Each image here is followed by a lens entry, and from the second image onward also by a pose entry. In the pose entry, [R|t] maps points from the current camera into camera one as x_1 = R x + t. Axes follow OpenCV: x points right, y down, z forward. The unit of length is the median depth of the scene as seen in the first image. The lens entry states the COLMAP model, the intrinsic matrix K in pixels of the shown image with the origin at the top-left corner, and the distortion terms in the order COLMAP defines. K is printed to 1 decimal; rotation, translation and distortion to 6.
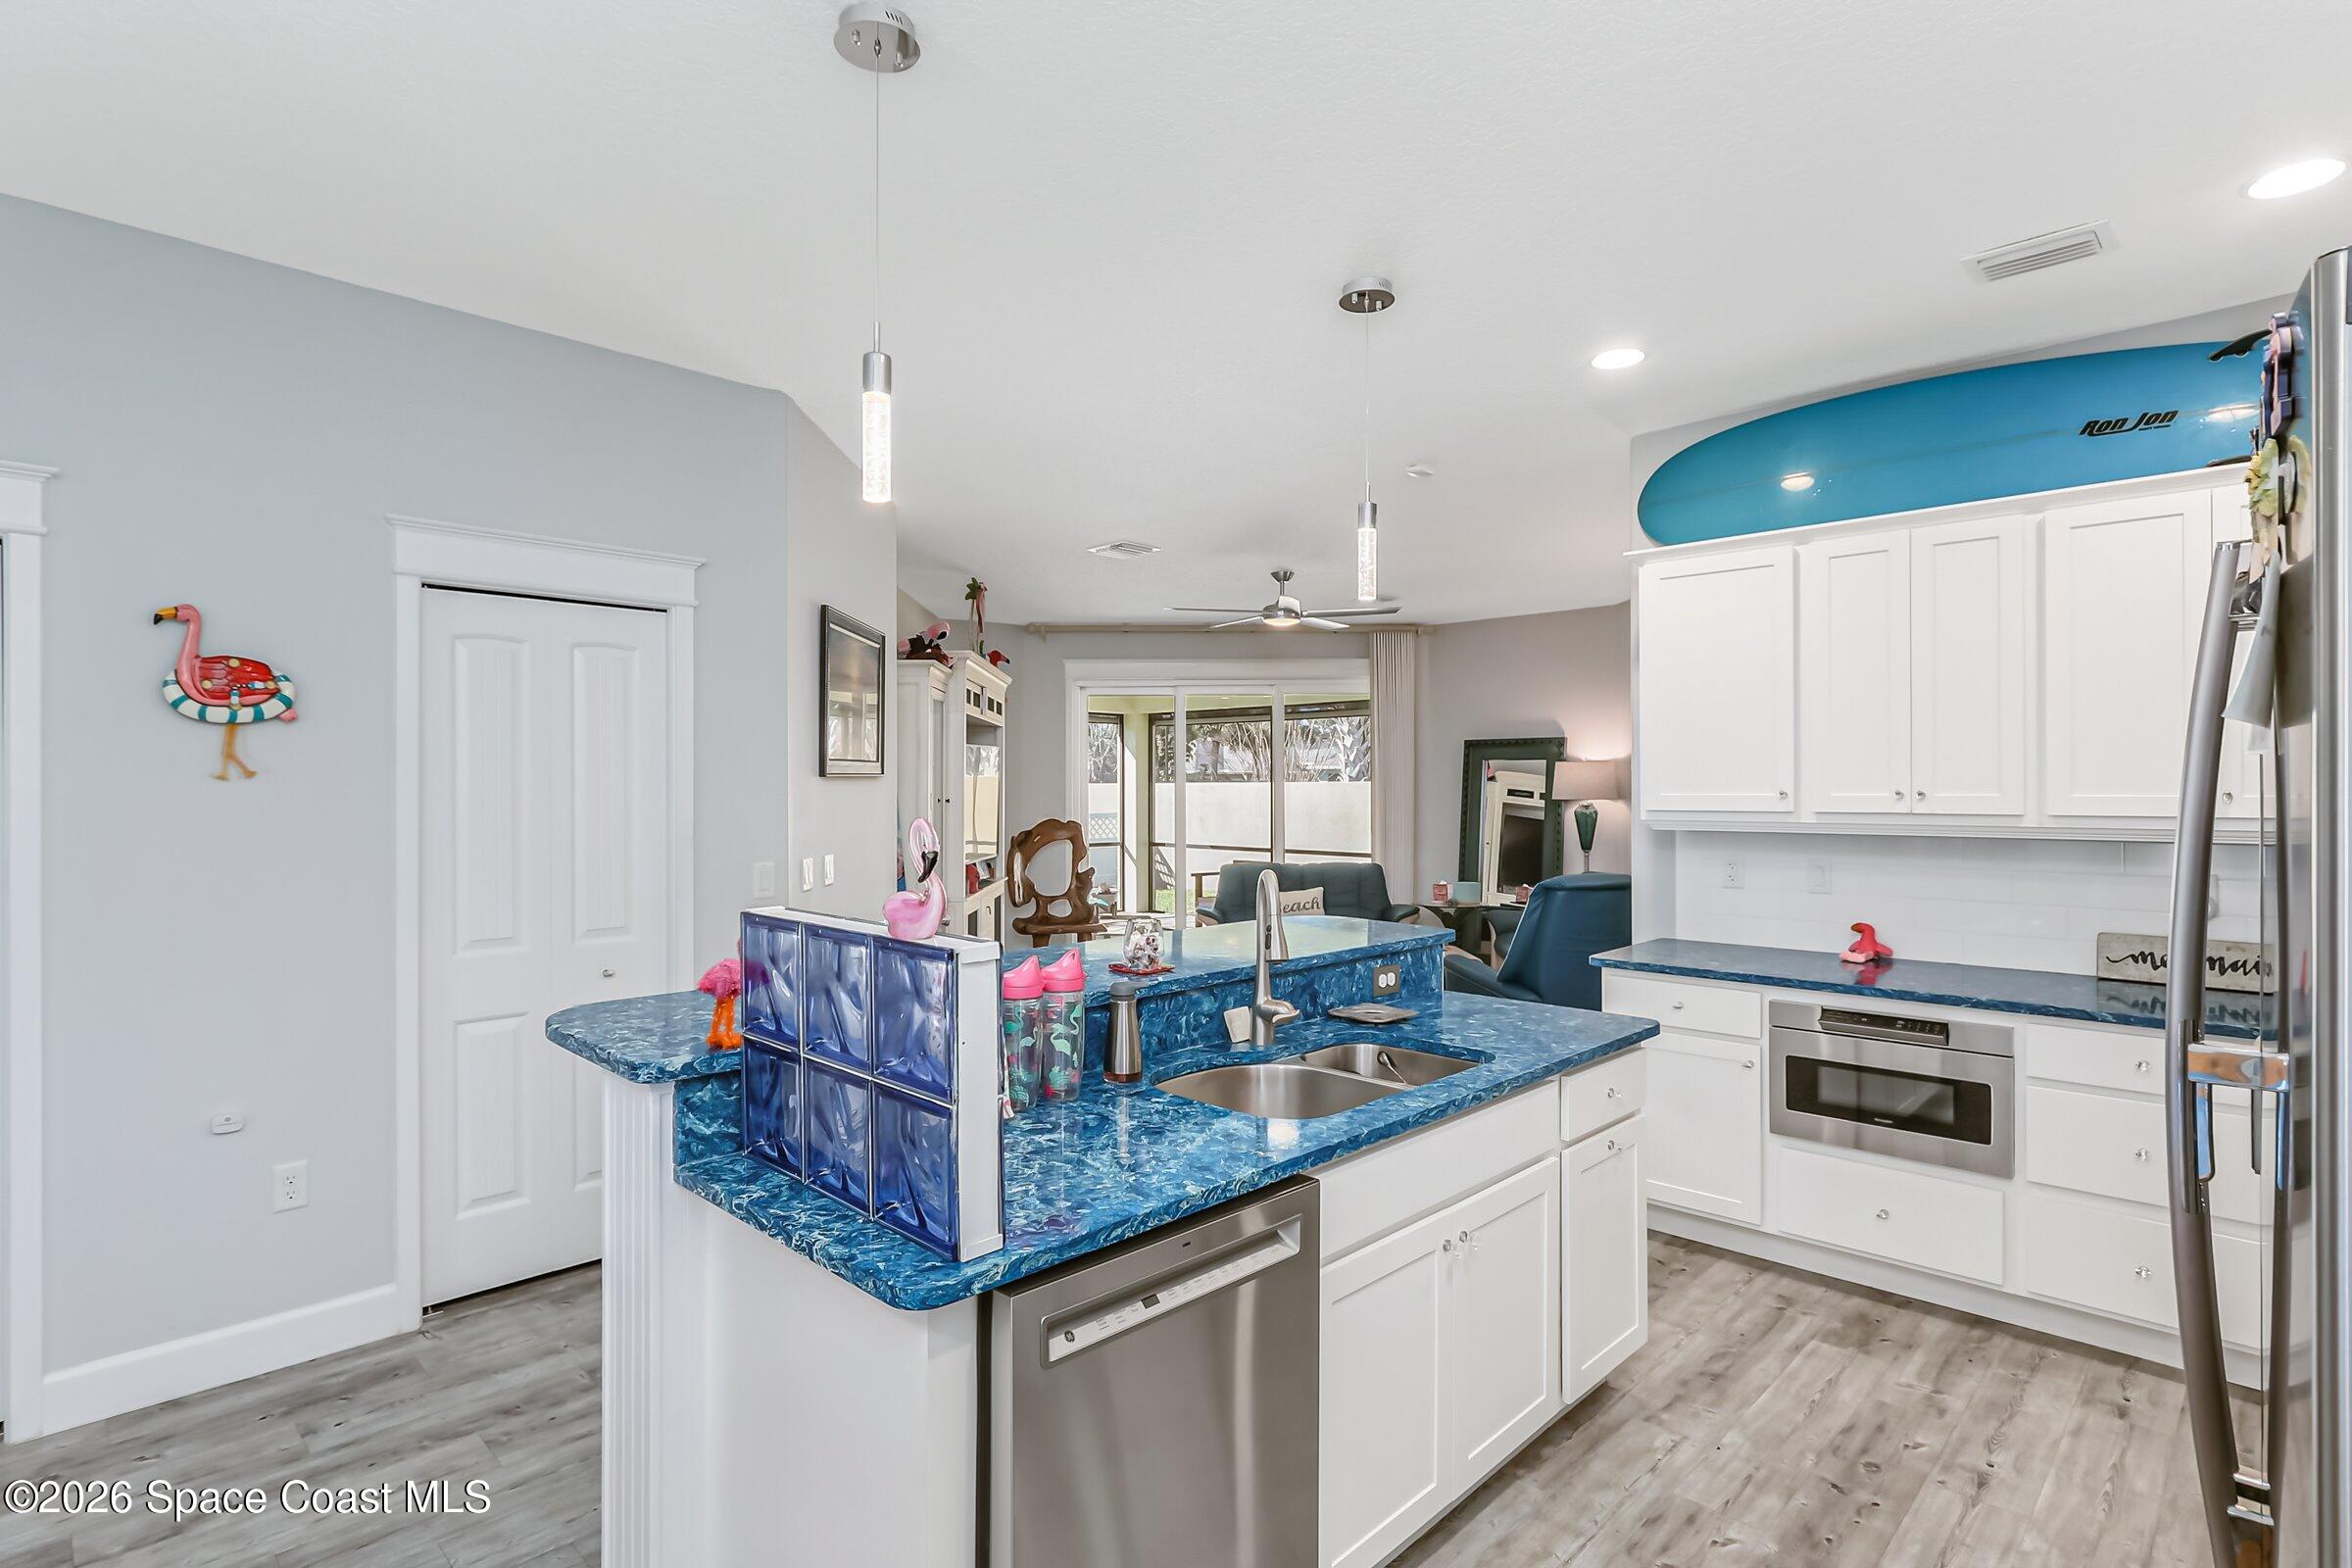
lens RADIAL K [[1175.7, 0, 1170.4], [0, 1175.7, 796.6], [0, 0, 1]] dist [0.001636, 0.000981]
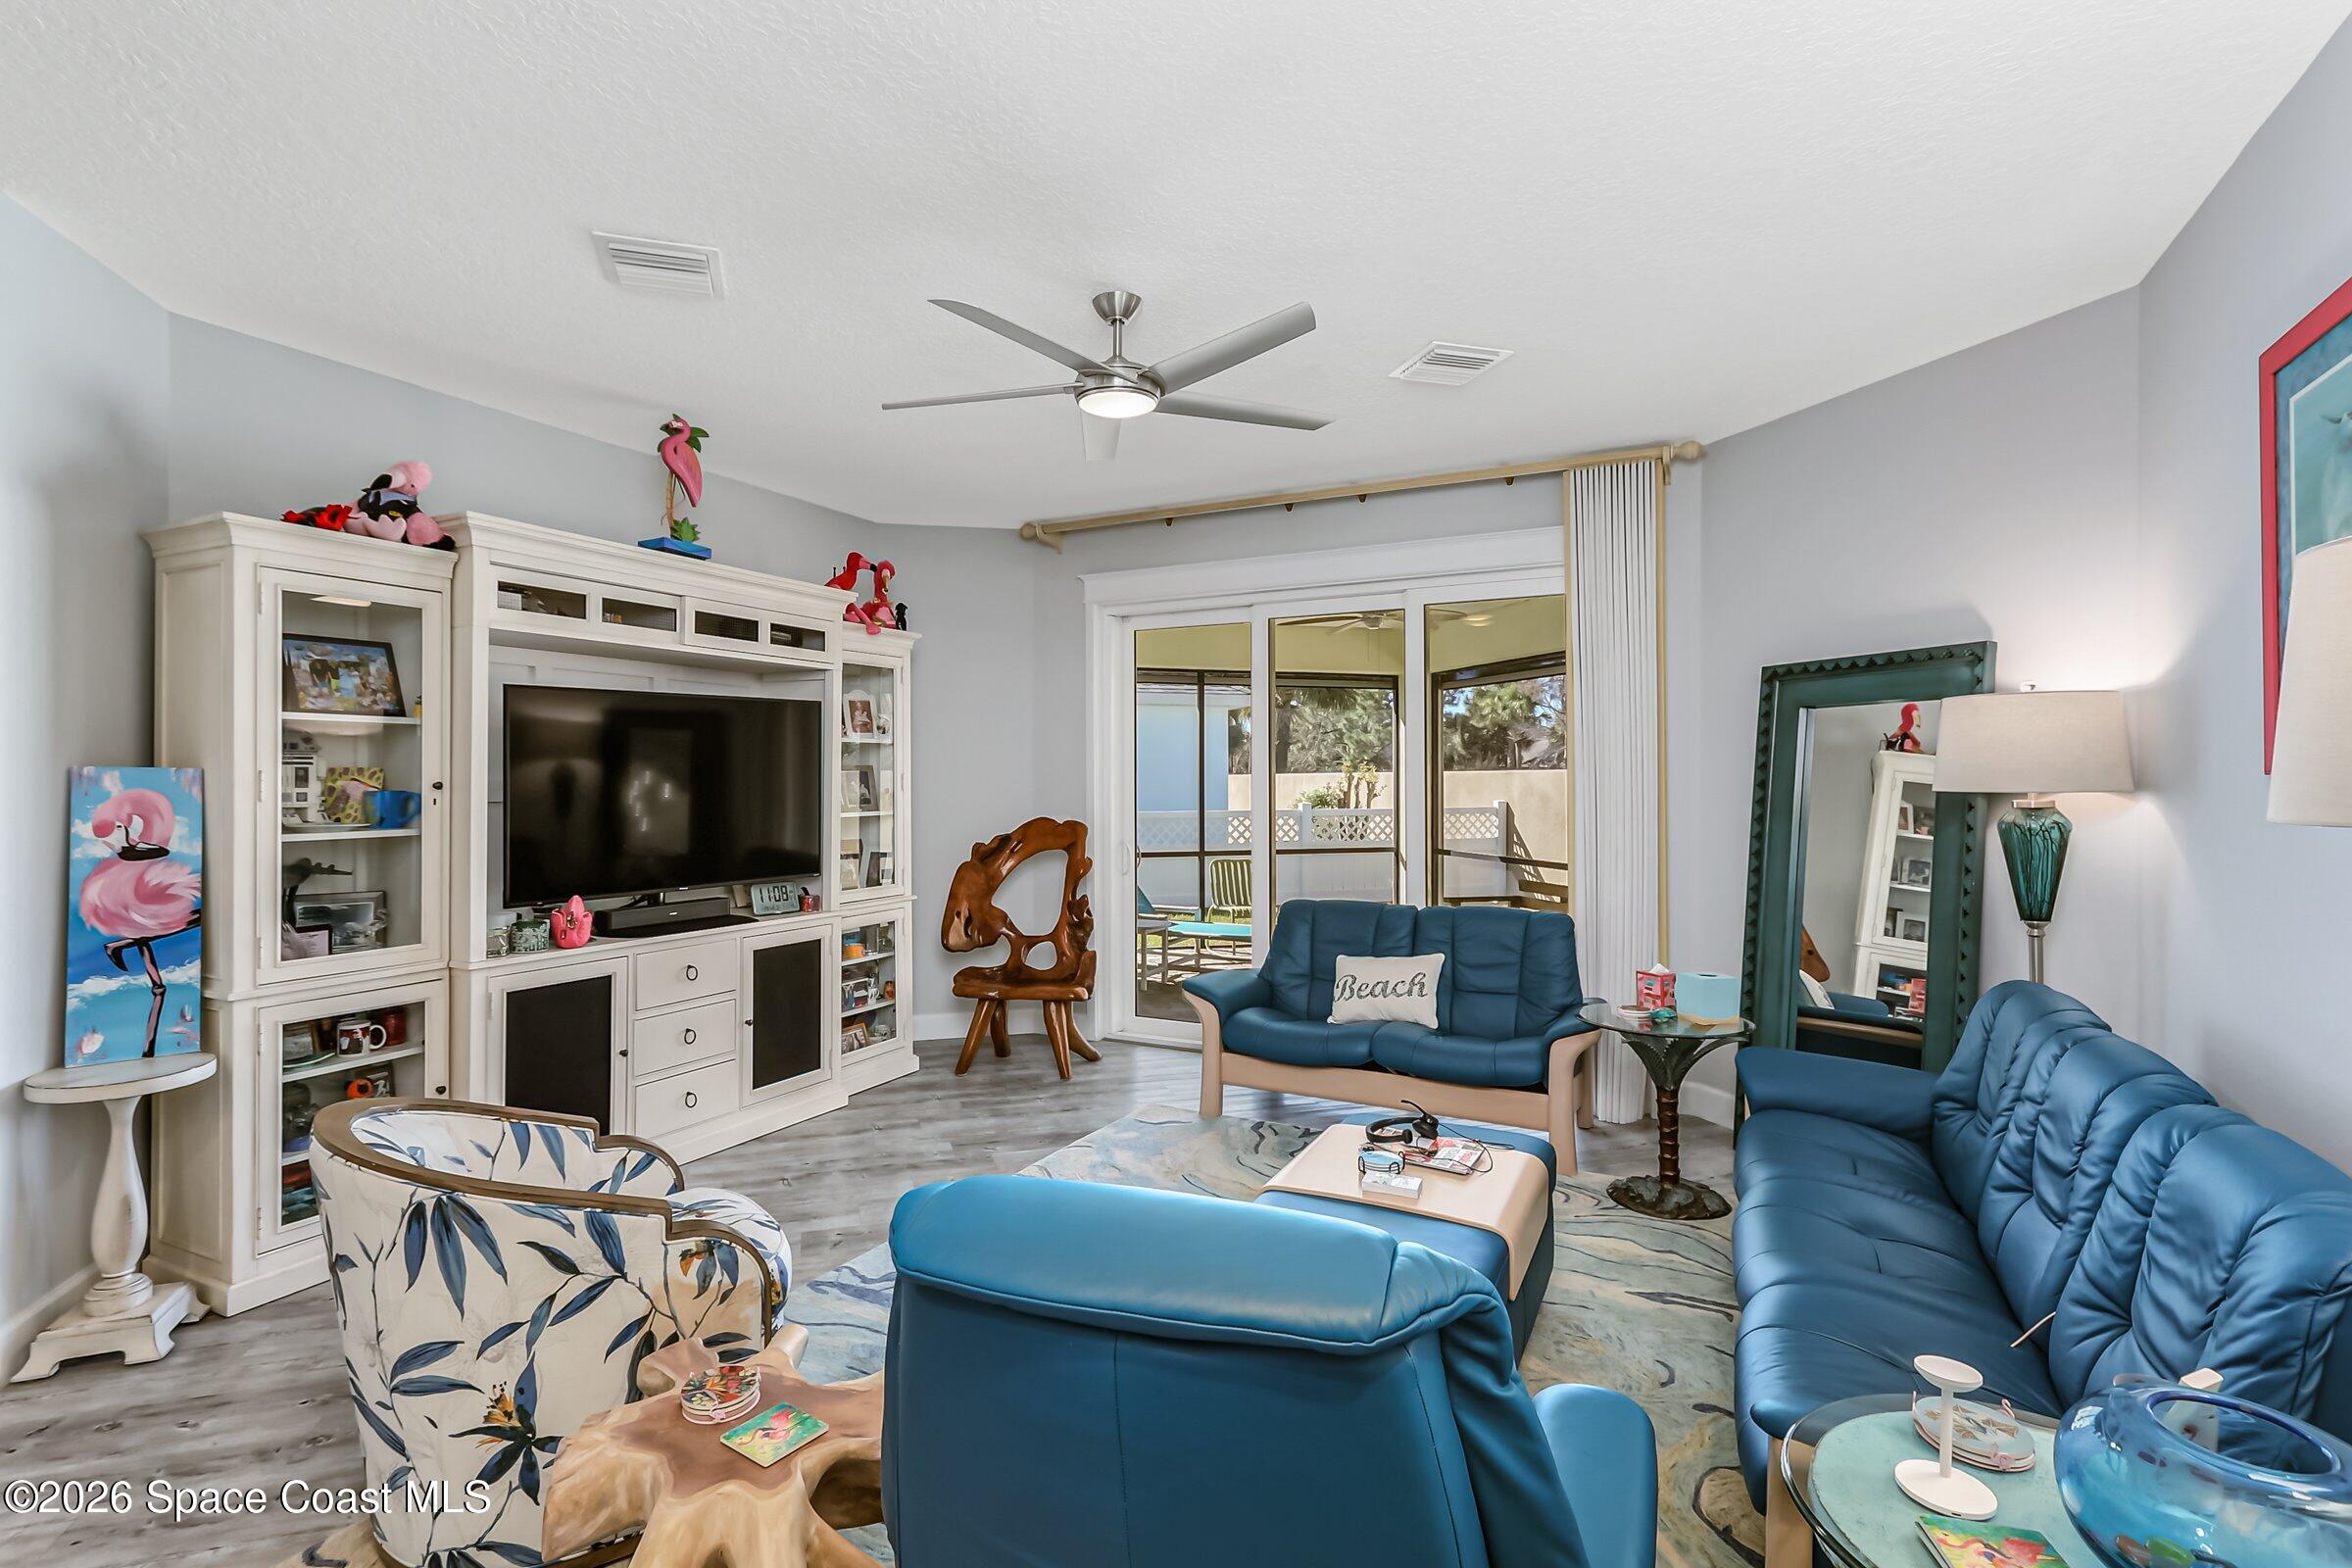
lens RADIAL K [[1101.4, 0, 1170.6], [0, 1101.4, 777.9], [0, 0, 1]] dist [0.000904, 0.001816]
pose [[0.883179, -0.000332, -0.469036, 0.575592], [-0.003979, 0.999958, -0.008200, 0.004565], [0.469019, 0.009108, 0.883141, 1.144979]]
